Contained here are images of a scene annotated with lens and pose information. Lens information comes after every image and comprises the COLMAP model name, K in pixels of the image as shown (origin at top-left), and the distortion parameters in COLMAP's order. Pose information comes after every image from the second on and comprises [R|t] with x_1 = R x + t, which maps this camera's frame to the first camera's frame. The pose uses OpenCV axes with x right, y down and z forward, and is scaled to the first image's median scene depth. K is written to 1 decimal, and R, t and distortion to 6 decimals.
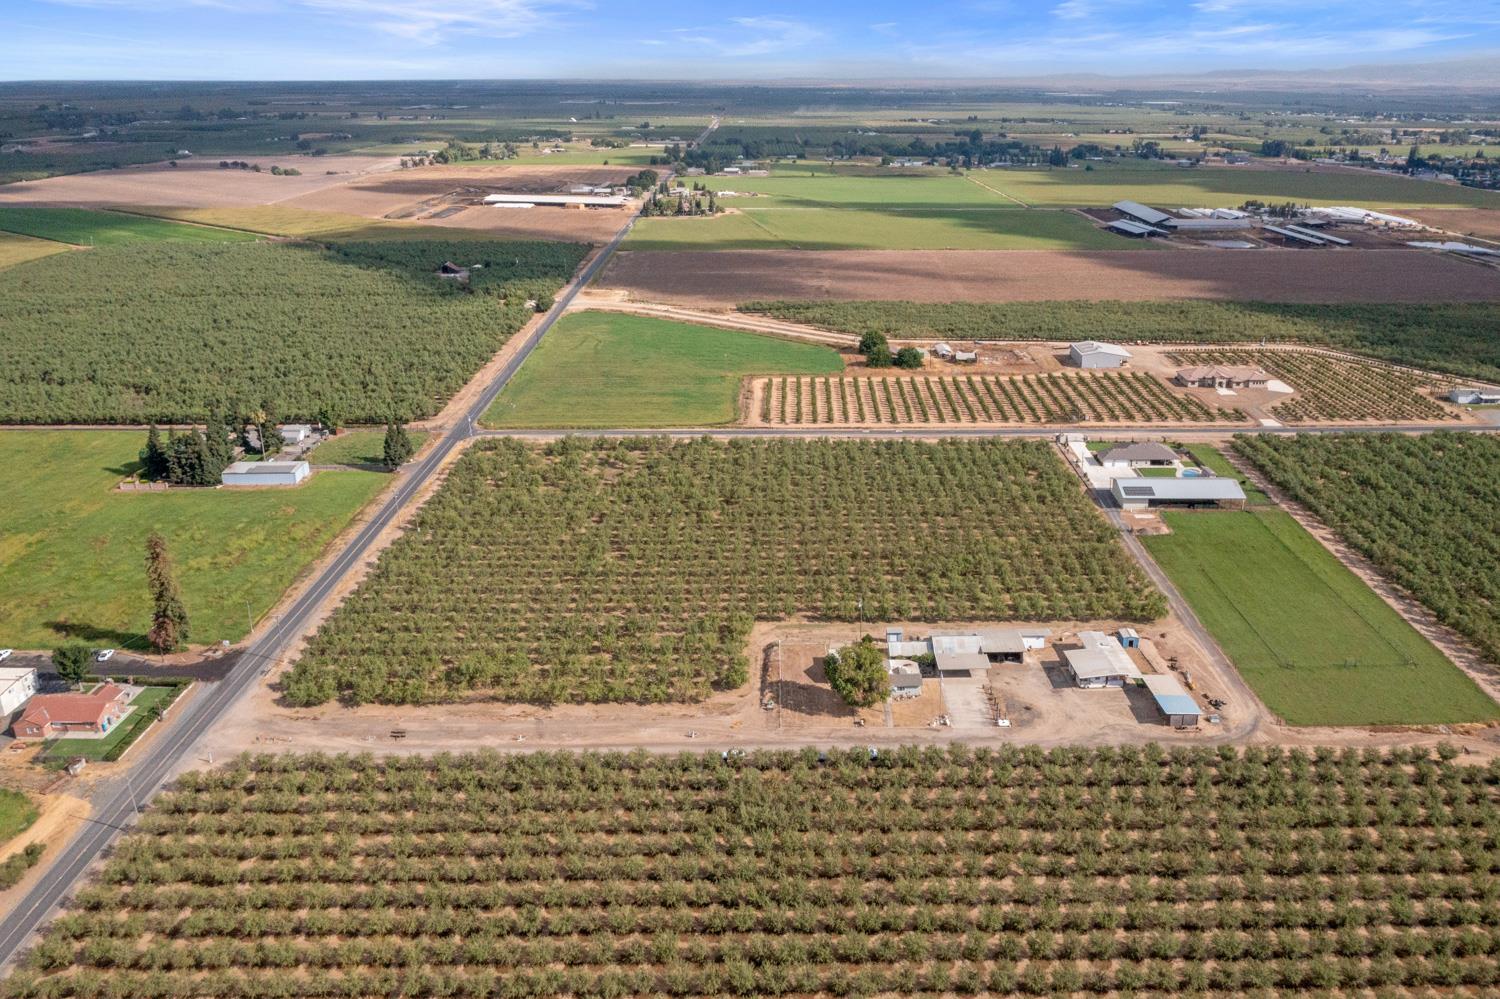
lens RADIAL K [[1142.1, 0, 819.6], [0, 1142.1, 583.8], [0, 0, 1]] dist [-0.009461, 0.004570]
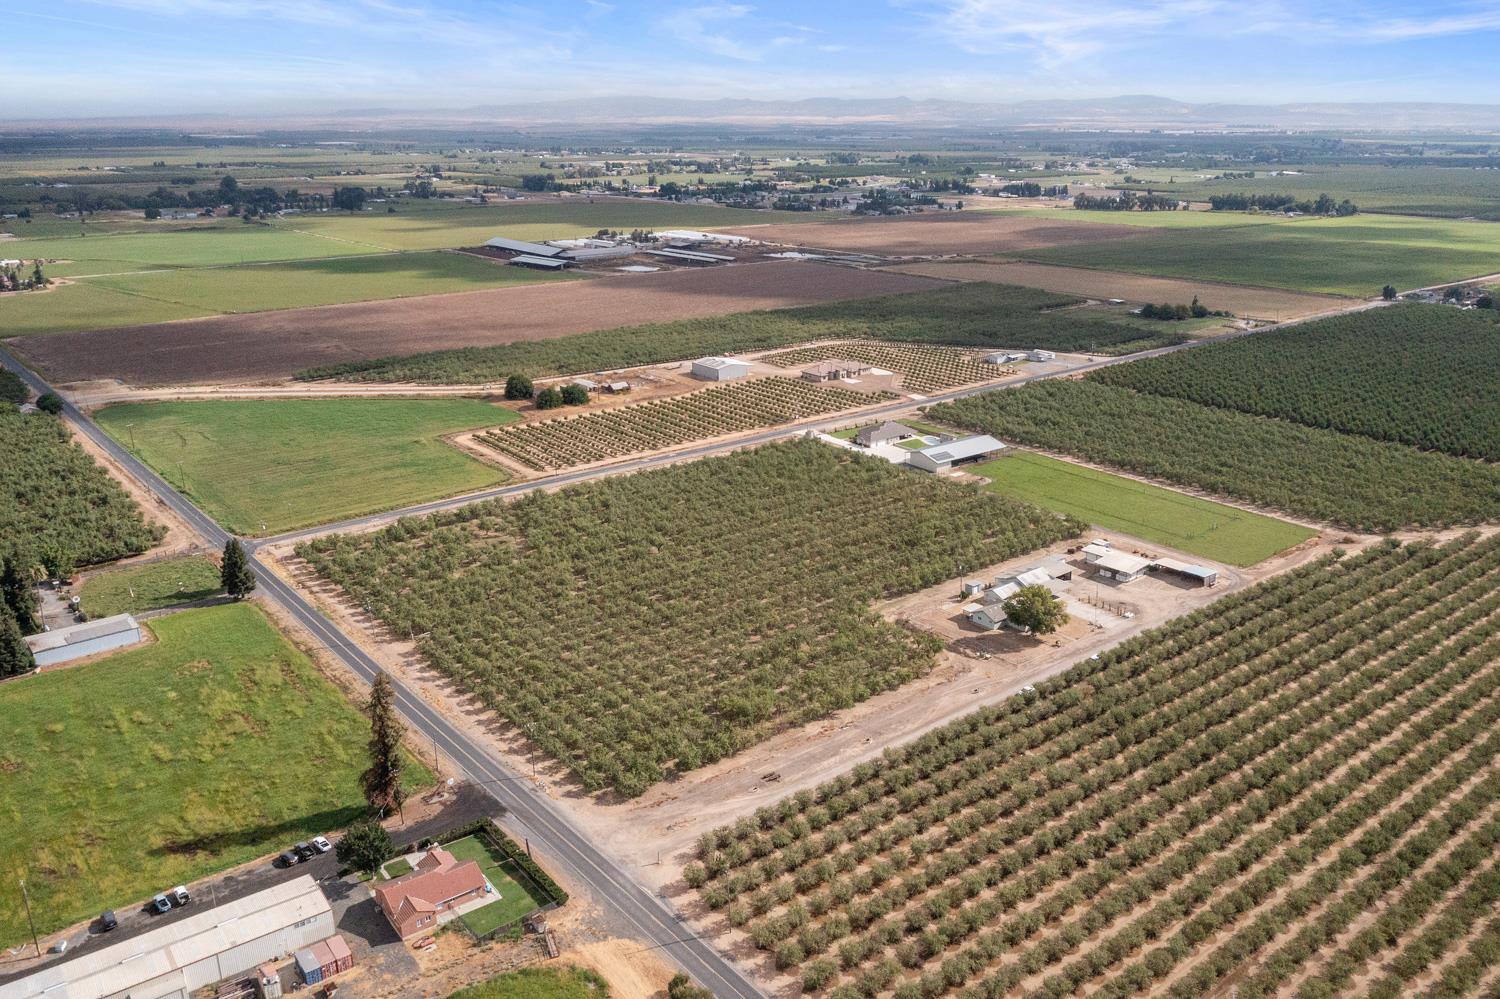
lens RADIAL K [[1142.1, 0, 819.6], [0, 1142.1, 583.8], [0, 0, 1]] dist [-0.009461, 0.004570]
pose [[0.777222, -0.241282, 0.581127, -0.498658], [0.257917, 0.964569, 0.055537, -0.044376], [-0.573937, 0.106719, 0.811916, 0.077862]]
